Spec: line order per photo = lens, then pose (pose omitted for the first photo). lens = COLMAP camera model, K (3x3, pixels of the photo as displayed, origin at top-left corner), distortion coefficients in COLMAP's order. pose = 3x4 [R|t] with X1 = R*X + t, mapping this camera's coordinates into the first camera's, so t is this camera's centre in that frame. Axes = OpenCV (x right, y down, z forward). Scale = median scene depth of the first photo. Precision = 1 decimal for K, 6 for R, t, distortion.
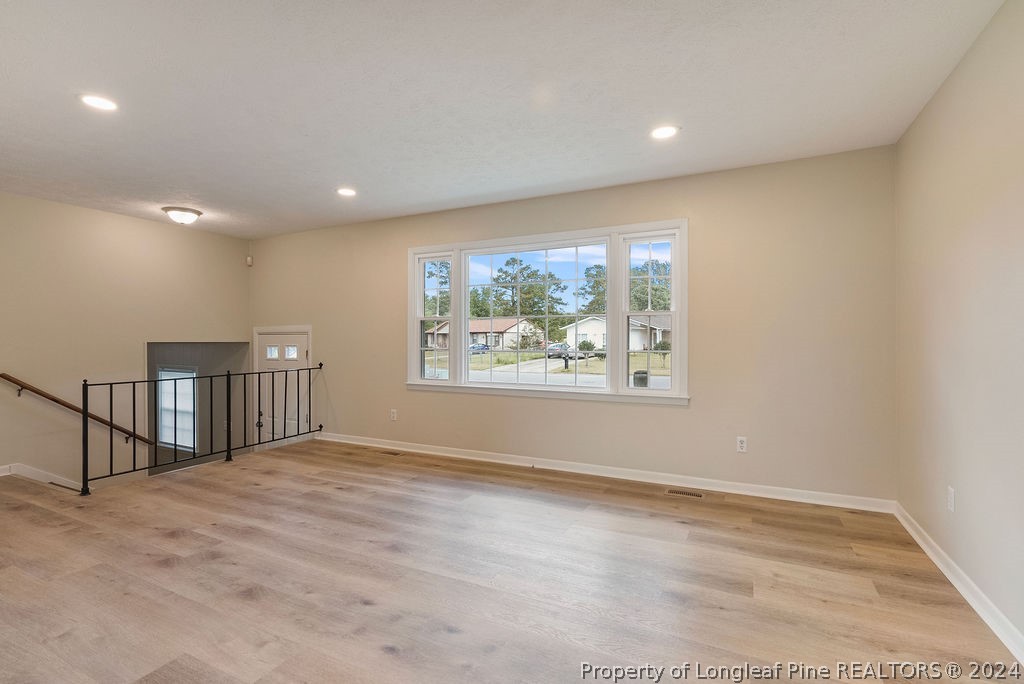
lens RADIAL K [[471.3, 0, 508.0], [0, 471.3, 341.4], [0, 0, 1]] dist [-0.003895, -0.000316]
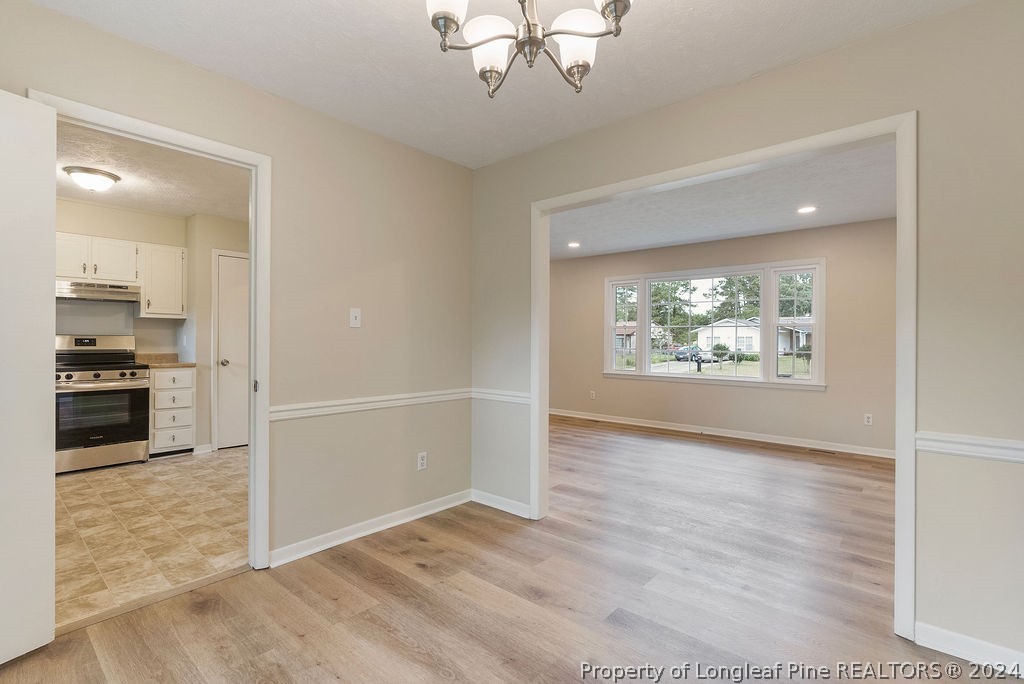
lens RADIAL K [[471.3, 0, 511.8], [0, 471.3, 340.5], [0, 0, 1]] dist [-0.003895, -0.000316]
pose [[0.970542, 0.007274, -0.240823, -0.168634], [-0.008705, 0.999950, -0.004879, 0.001892], [0.240776, 0.006832, 0.970557, -0.528418]]
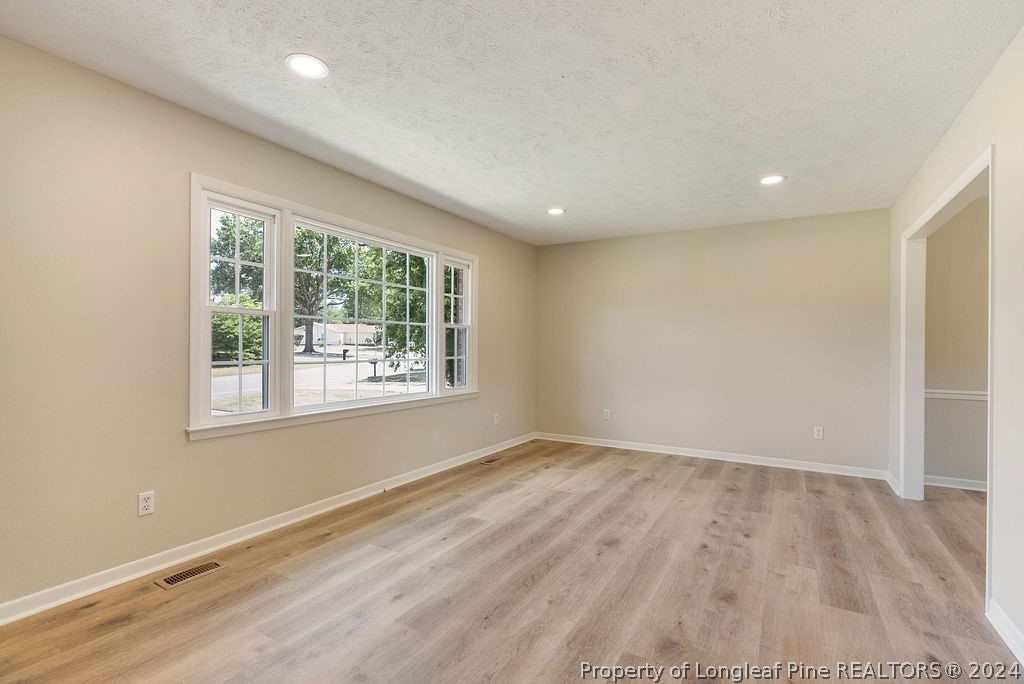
lens RADIAL K [[471.3, 0, 502.3], [0, 471.3, 348.0], [0, 0, 1]] dist [-0.003895, -0.000316]
pose [[0.080368, 0.001304, 0.996764, -0.866153], [-0.003539, 0.999993, -0.001023, -0.002418], [-0.996759, -0.003445, 0.080372, 0.756978]]
